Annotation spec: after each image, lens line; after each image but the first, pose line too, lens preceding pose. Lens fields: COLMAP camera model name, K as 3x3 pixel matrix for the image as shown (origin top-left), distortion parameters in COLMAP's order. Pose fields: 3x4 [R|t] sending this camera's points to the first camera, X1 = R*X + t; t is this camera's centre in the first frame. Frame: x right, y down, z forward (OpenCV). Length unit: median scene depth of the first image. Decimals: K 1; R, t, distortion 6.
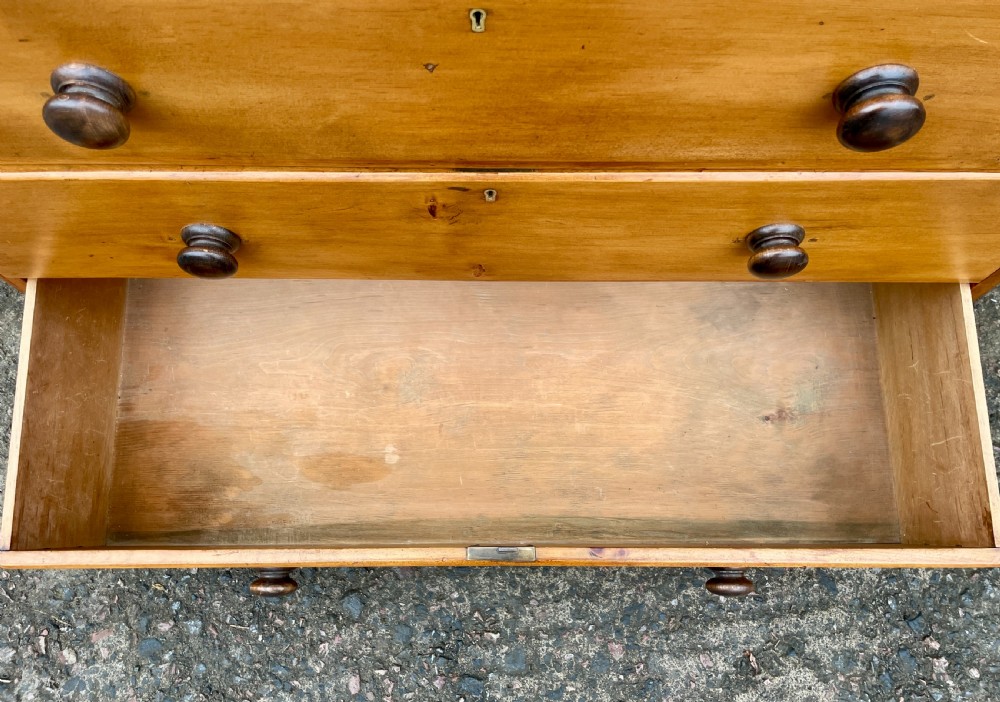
lens RADIAL K [[766.7, 0, 502.0], [0, 766.7, 356.8], [0, 0, 1]] dist [0.064937, -0.090460]
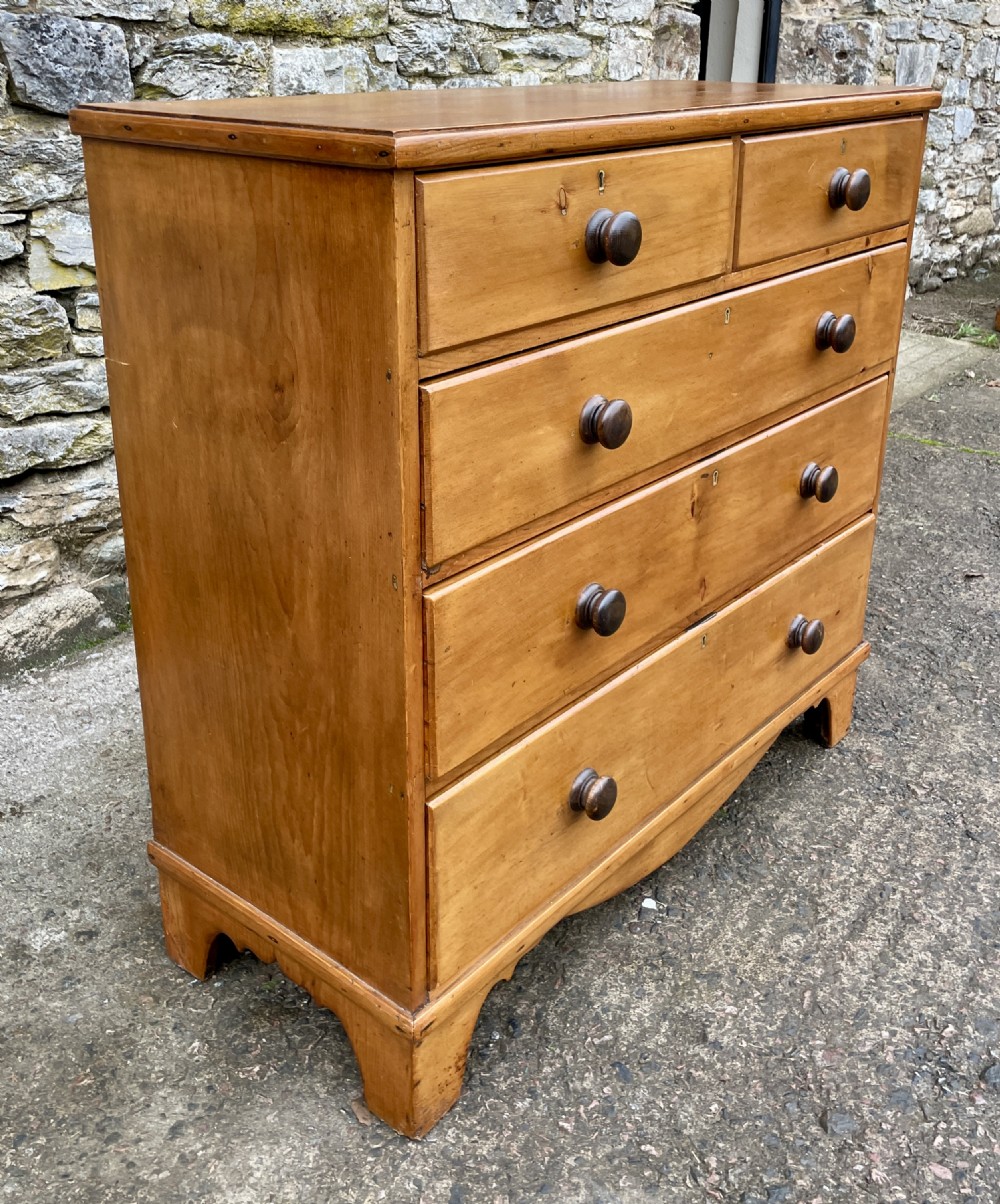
lens RADIAL K [[1214.9, 0, 504.5], [0, 1214.9, 487.9], [0, 0, 1]] dist [0.042798, 0.000000]
pose [[0.633205, -0.258986, 0.729368, -1.153944], [0.732778, 0.503977, -0.457212, 0.330621], [-0.249173, 0.823974, 0.508901, -0.033974]]
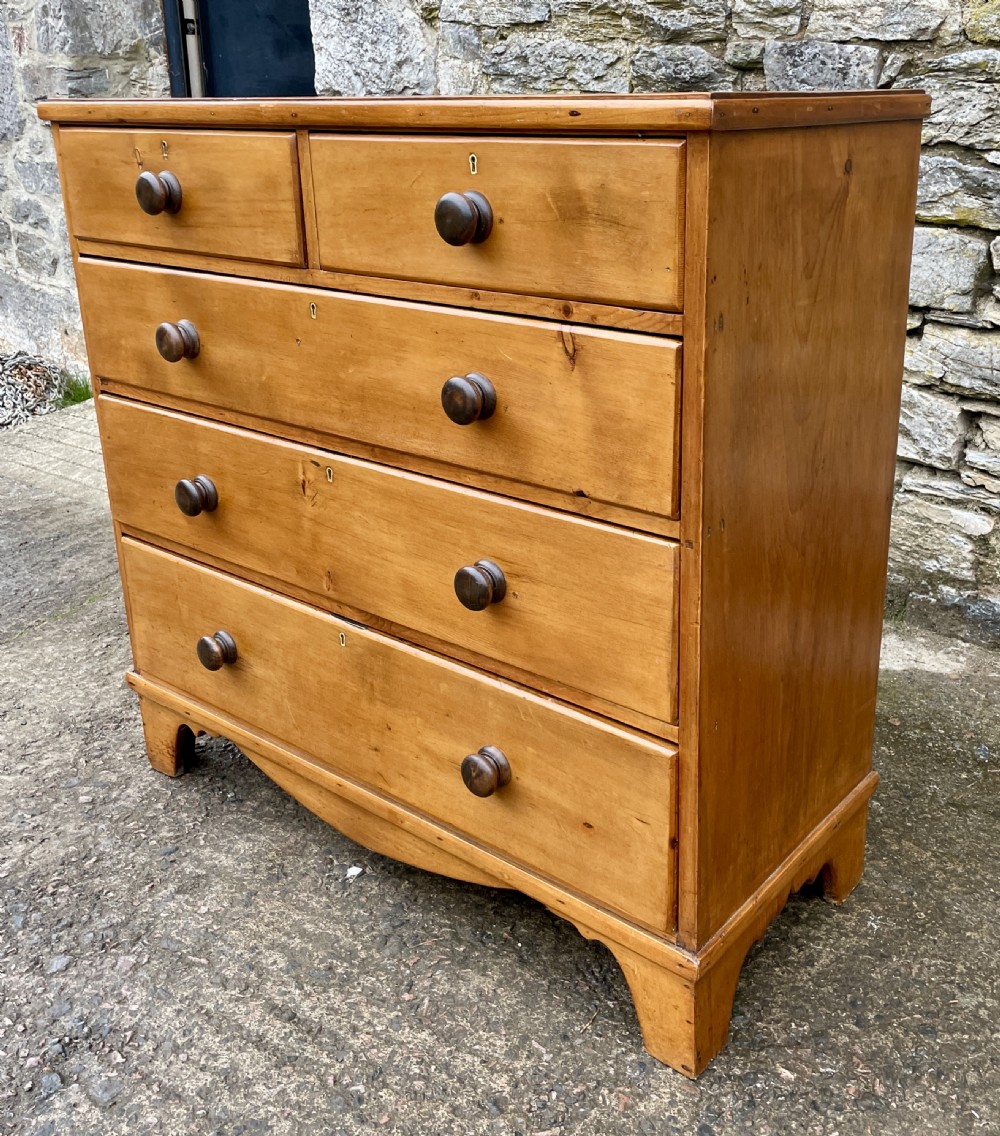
lens RADIAL K [[1173.4, 0, 573.3], [0, 1173.4, 504.9], [0, 0, 1]] dist [0.043896, 0.000000]
pose [[0.786430, 0.203072, -0.583344, 0.986351], [-0.586393, 0.542216, -0.601785, 0.530033], [0.194093, 0.815330, 0.545495, -0.050344]]
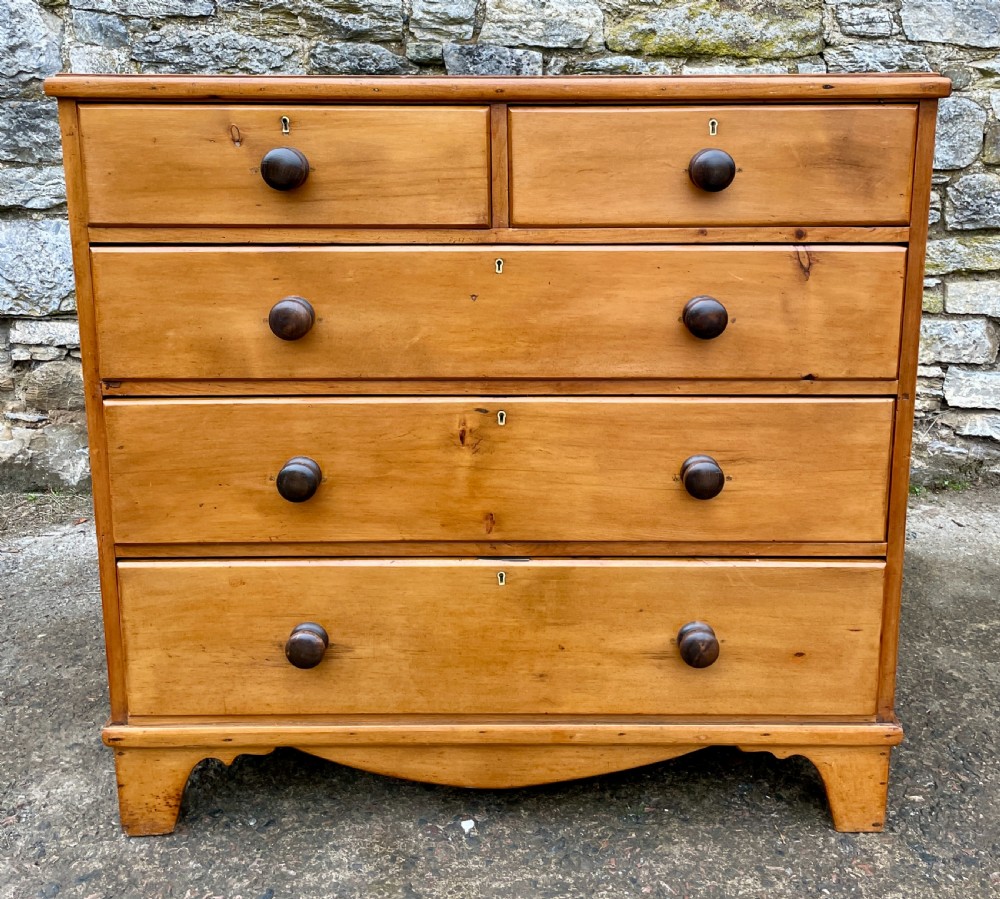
lens RADIAL K [[1034.6, 0, 519.7], [0, 1034.6, 318.1], [0, 0, 1]] dist [0.036322, 0.000000]
pose [[0.999840, 0.005375, 0.017083, -0.008906], [0.012061, 0.503012, -0.864195, 0.879090], [-0.013238, 0.864263, 0.502867, -0.131929]]
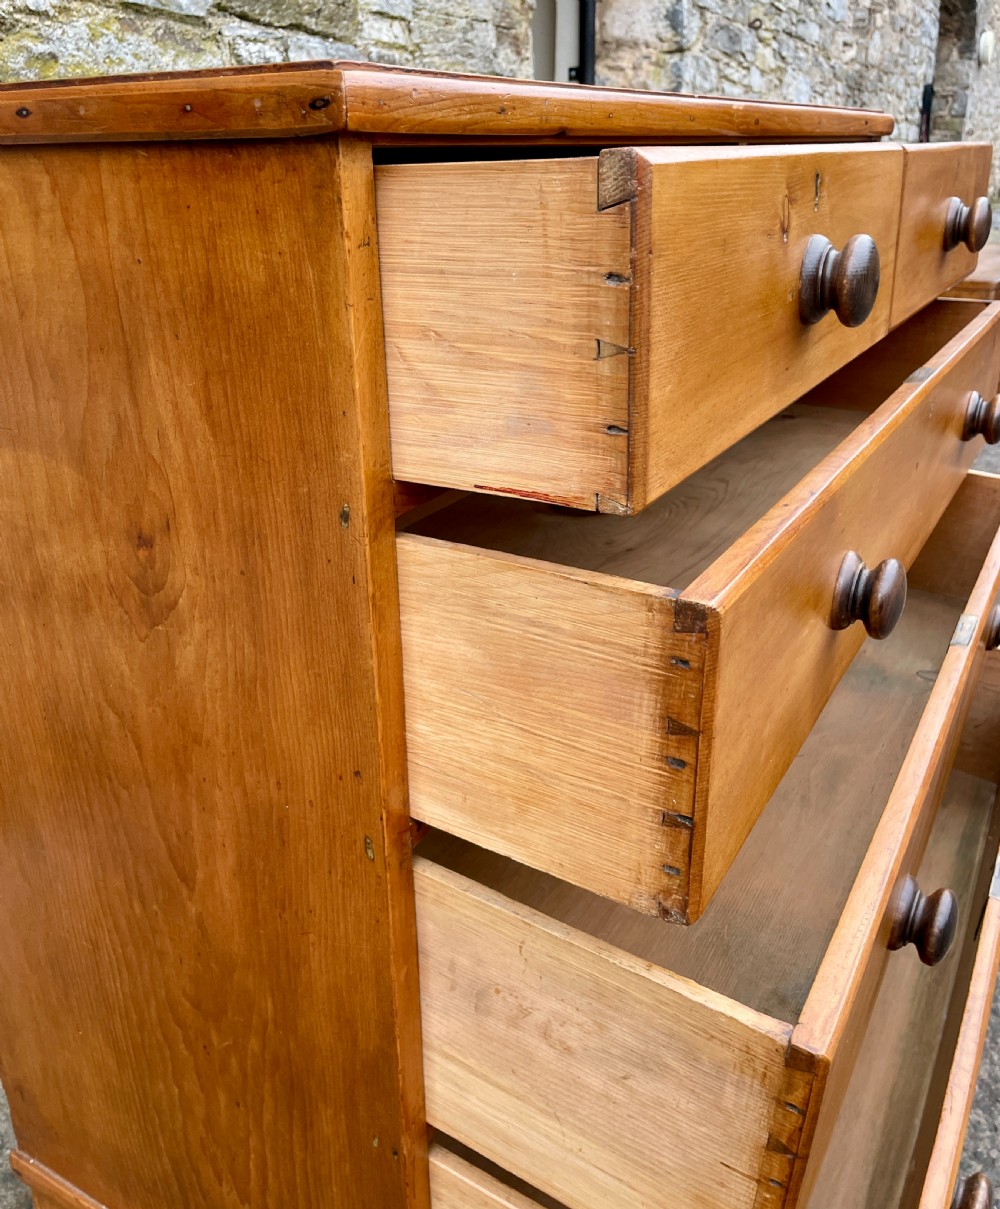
lens RADIAL K [[1039.2, 0, 497.3], [0, 1039.2, 550.2], [0, 0, 1]] dist [0.040271, -0.061015]
pose [[0.495464, -0.309887, 0.811471, -0.846551], [0.830776, 0.441827, -0.338526, 0.009611], [-0.253625, 0.841878, 0.476356, 0.171995]]
